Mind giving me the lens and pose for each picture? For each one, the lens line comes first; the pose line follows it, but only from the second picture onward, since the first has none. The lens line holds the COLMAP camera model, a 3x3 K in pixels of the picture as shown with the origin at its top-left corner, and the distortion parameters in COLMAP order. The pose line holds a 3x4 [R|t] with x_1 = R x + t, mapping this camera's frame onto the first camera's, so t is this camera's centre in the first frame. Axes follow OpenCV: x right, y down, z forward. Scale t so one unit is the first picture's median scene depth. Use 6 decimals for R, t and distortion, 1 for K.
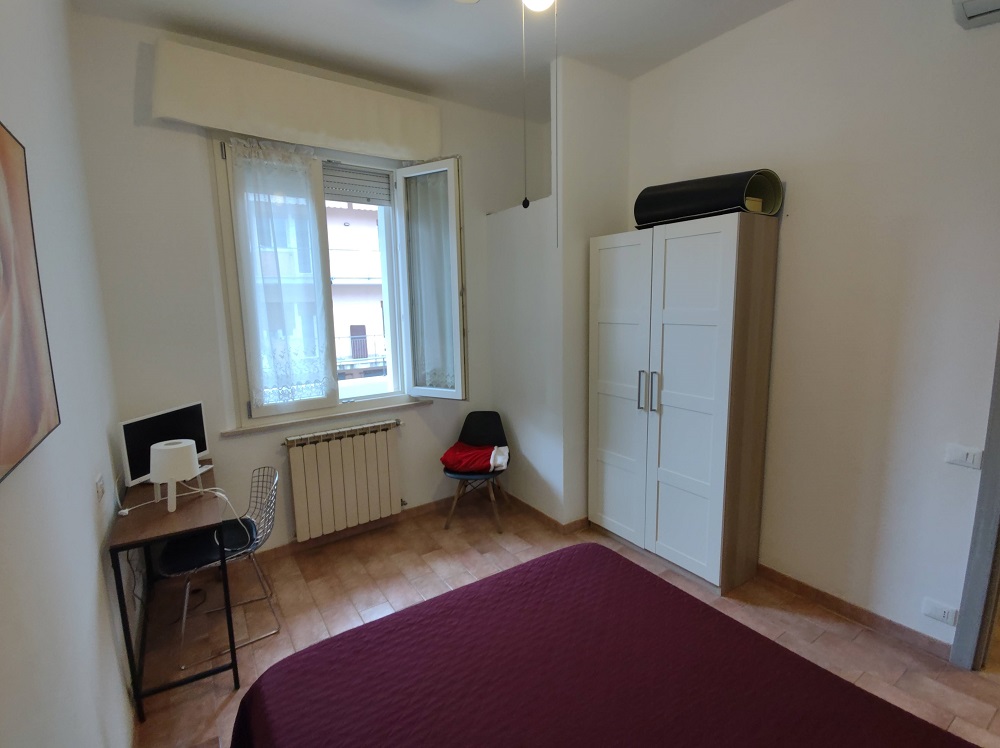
lens RADIAL K [[482.4, 0, 499.8], [0, 482.4, 372.8], [0, 0, 1]] dist [0.014841, -0.025308]
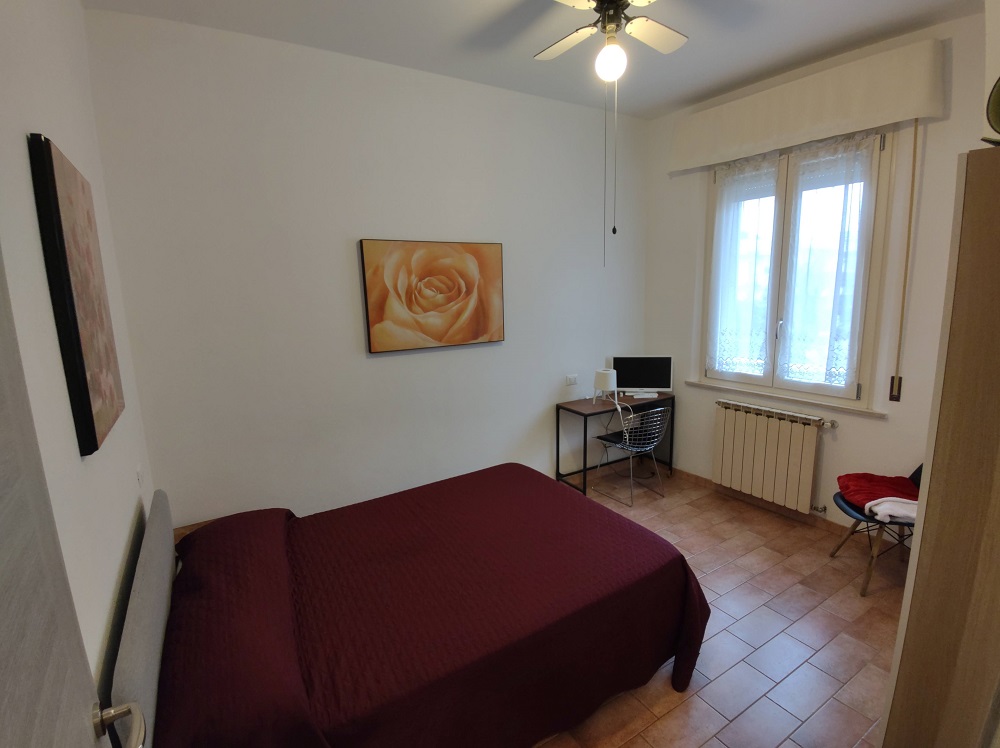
lens RADIAL K [[482.4, 0, 499.8], [0, 482.4, 372.8], [0, 0, 1]] dist [0.014841, -0.025308]
pose [[-0.028474, 0.199666, -0.979450, 0.798284], [-0.117143, 0.972429, 0.201640, -0.118245], [0.992707, 0.120477, -0.004300, 0.431031]]
